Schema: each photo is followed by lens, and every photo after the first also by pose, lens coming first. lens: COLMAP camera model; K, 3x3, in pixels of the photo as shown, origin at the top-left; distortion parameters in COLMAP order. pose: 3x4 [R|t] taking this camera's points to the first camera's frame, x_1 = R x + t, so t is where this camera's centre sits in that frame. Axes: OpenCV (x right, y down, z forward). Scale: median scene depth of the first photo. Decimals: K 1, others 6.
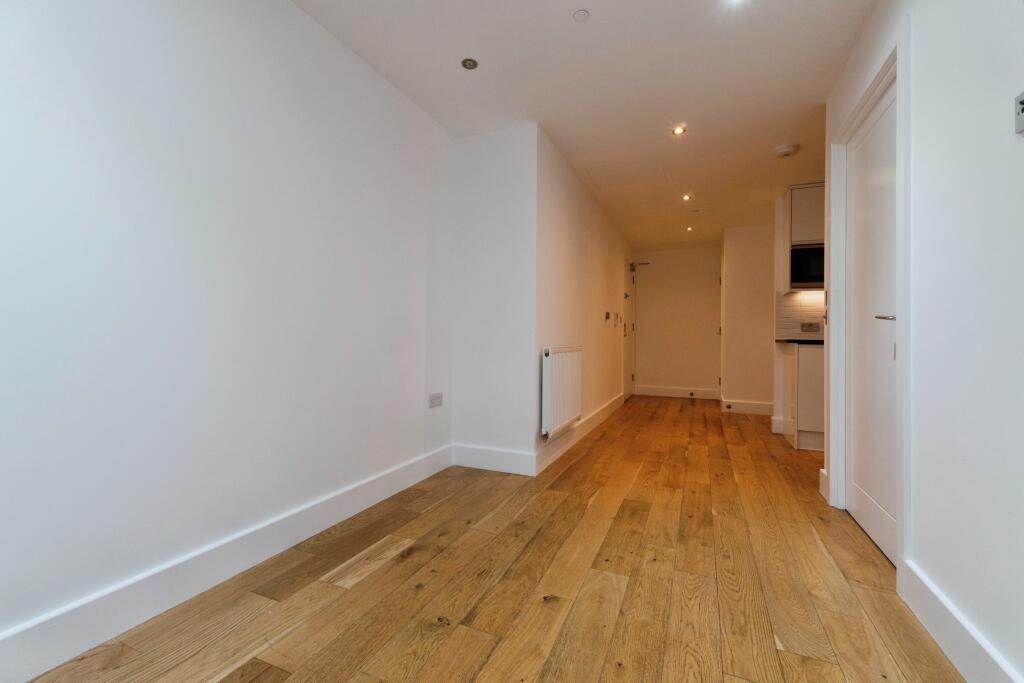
lens RADIAL K [[430.2, 0, 515.5], [0, 430.2, 333.4], [0, 0, 1]] dist [0.006808, 0.000029]
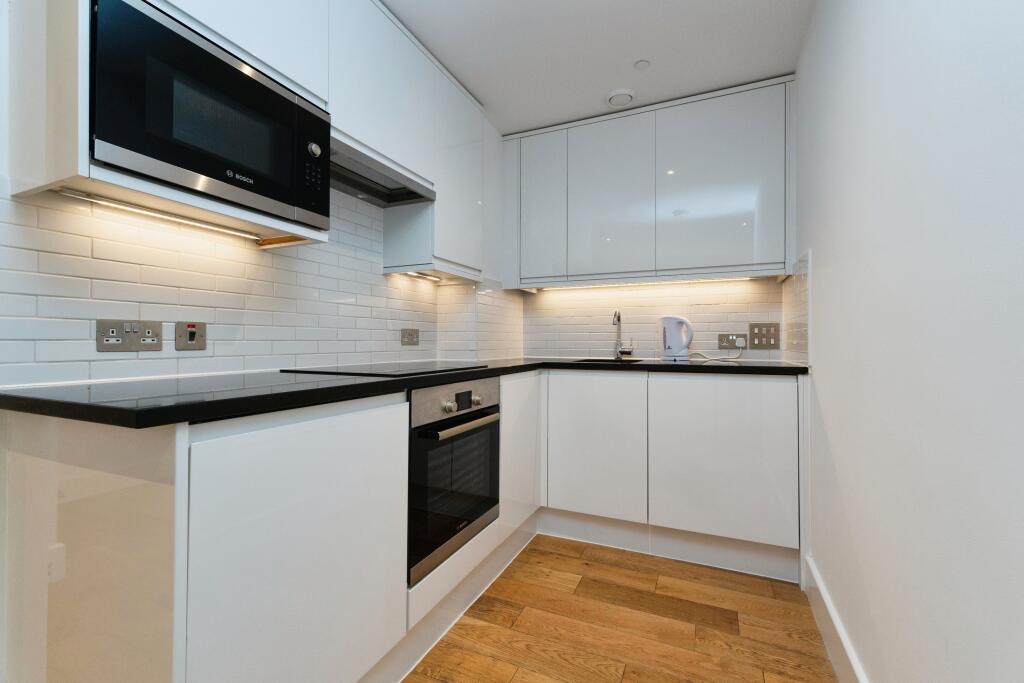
lens RADIAL K [[440.4, 0, 516.4], [0, 440.4, 335.6], [0, 0, 1]] dist [0.009204, 0.000385]
pose [[0.006037, -0.001238, 0.999981, 0.700710], [-0.012554, 0.999920, 0.001313, -0.032101], [-0.999903, -0.012562, 0.006021, 1.336522]]
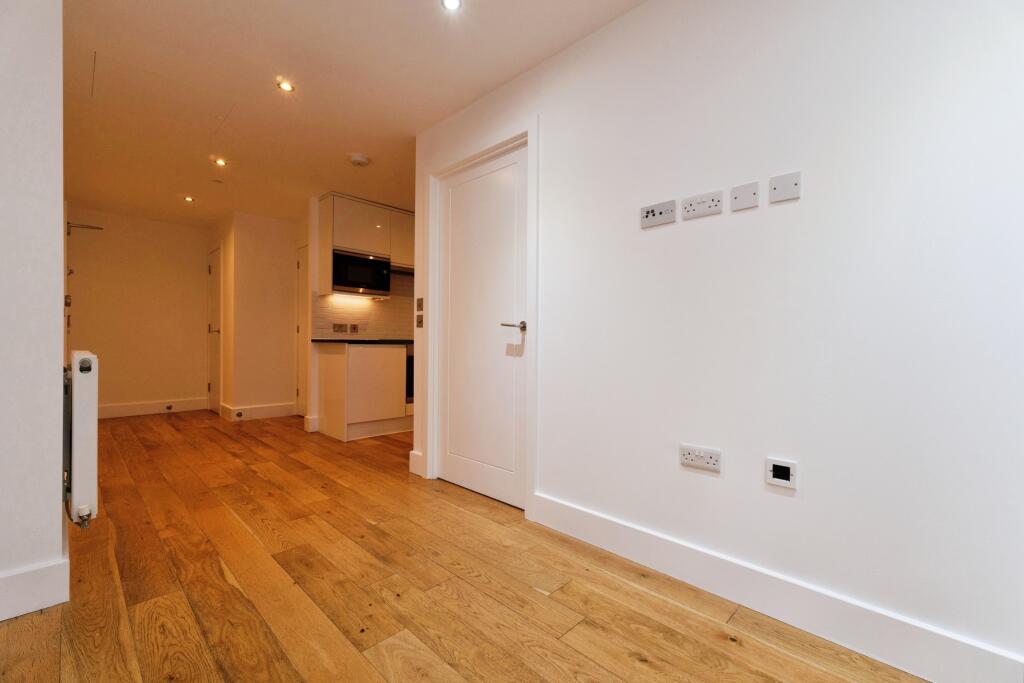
lens RADIAL K [[430.7, 0, 512.0], [0, 430.7, 341.5], [0, 0, 1]] dist [0.008414, -0.000018]
pose [[0.351925, -0.004616, 0.936017, -0.323656], [-0.017800, 0.999774, 0.011623, -0.000848], [-0.935859, -0.020751, 0.351763, 0.386444]]
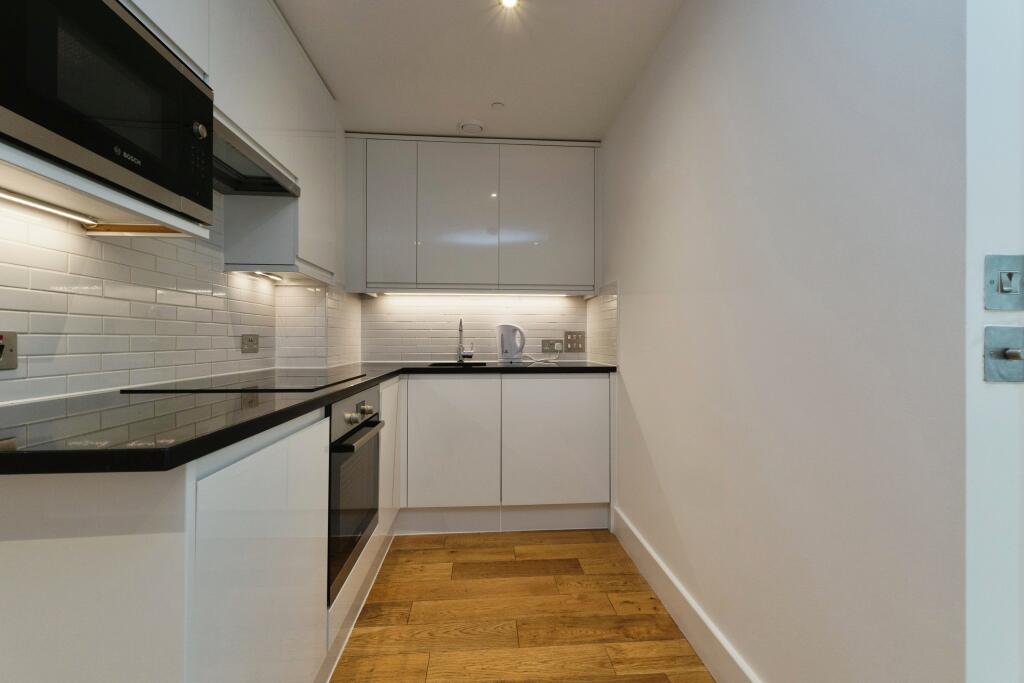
lens RADIAL K [[440.4, 0, 516.4], [0, 440.4, 335.6], [0, 0, 1]] dist [0.009204, 0.000385]
pose [[-0.472342, -0.006321, 0.881393, 0.670516], [-0.018624, 0.999823, -0.002810, -0.048272], [-0.881219, -0.017742, -0.472376, 1.537139]]
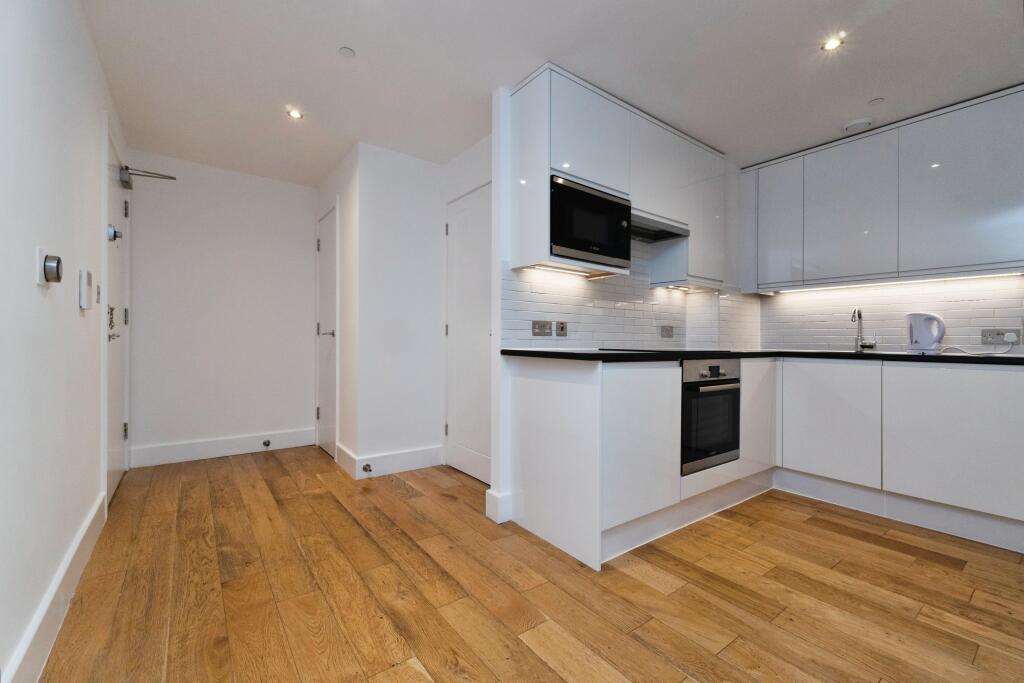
lens RADIAL K [[430.2, 0, 515.5], [0, 430.2, 333.4], [0, 0, 1]] dist [0.006808, 0.000029]
pose [[0.488740, 0.005554, 0.872412, 0.255574], [-0.015588, 0.999876, 0.002367, -0.014405], [-0.872290, -0.014756, 0.488766, 1.334322]]
